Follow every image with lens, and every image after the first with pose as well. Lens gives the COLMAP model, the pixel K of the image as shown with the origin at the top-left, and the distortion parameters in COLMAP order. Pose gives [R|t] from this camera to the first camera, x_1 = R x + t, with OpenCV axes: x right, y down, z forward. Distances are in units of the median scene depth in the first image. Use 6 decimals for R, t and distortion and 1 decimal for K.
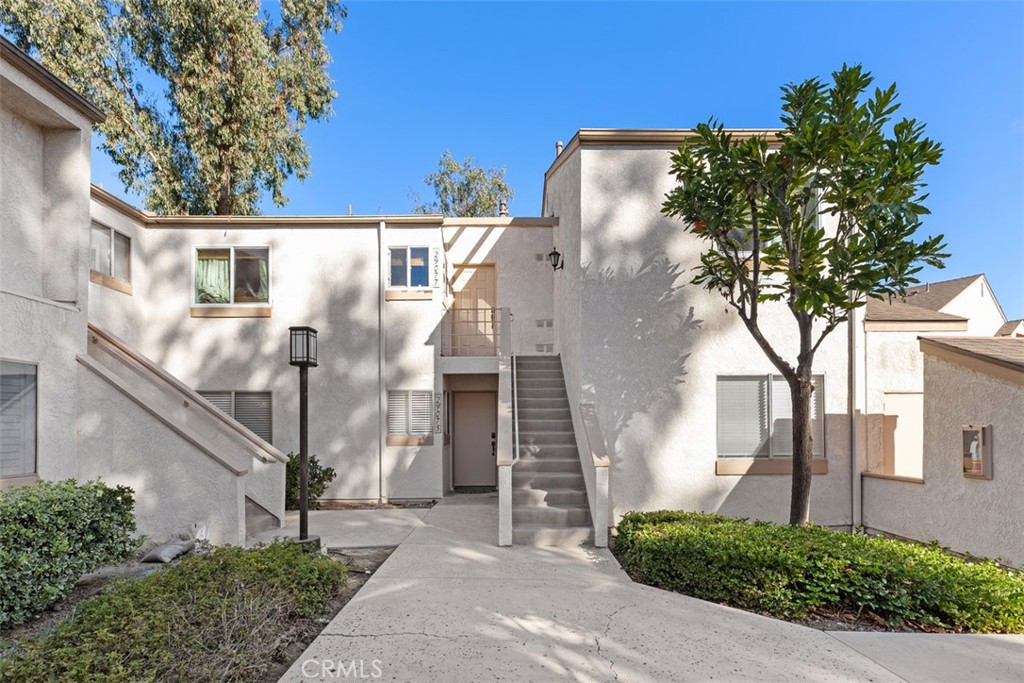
lens RADIAL K [[462.9, 0, 514.0], [0, 462.9, 416.5], [0, 0, 1]] dist [0.002910, 0.000193]
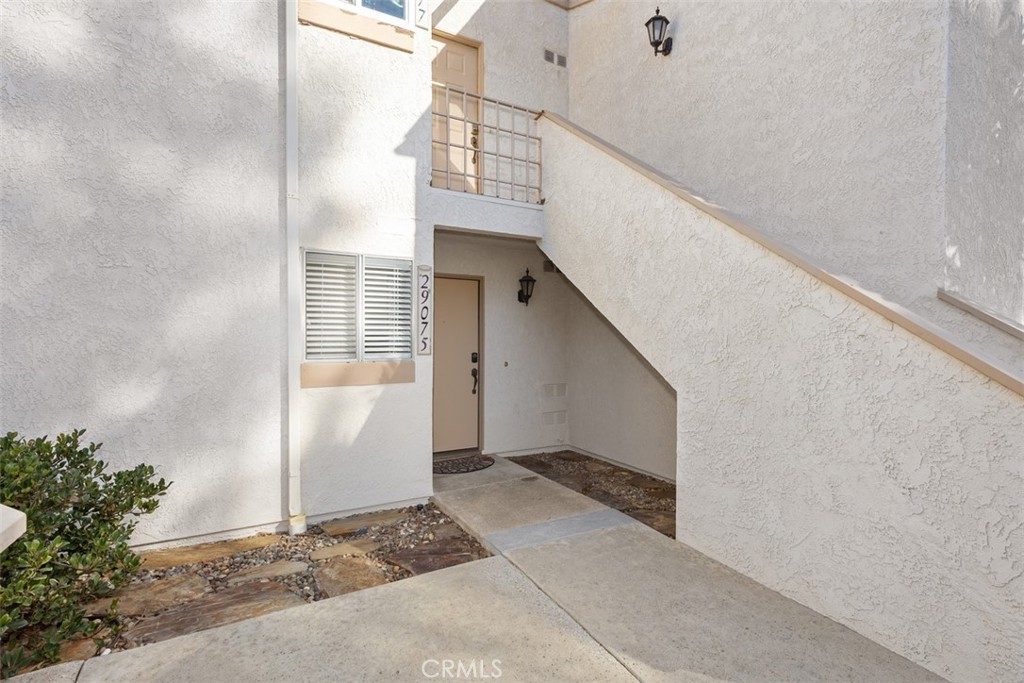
lens RADIAL K [[462.9, 0, 510.8], [0, 462.9, 344.0], [0, 0, 1]] dist [0.002910, 0.000193]
pose [[0.885611, -0.000978, 0.464427, -0.299041], [-0.007687, 0.999830, 0.016764, 0.017125], [-0.464364, -0.018416, 0.885453, 0.557123]]
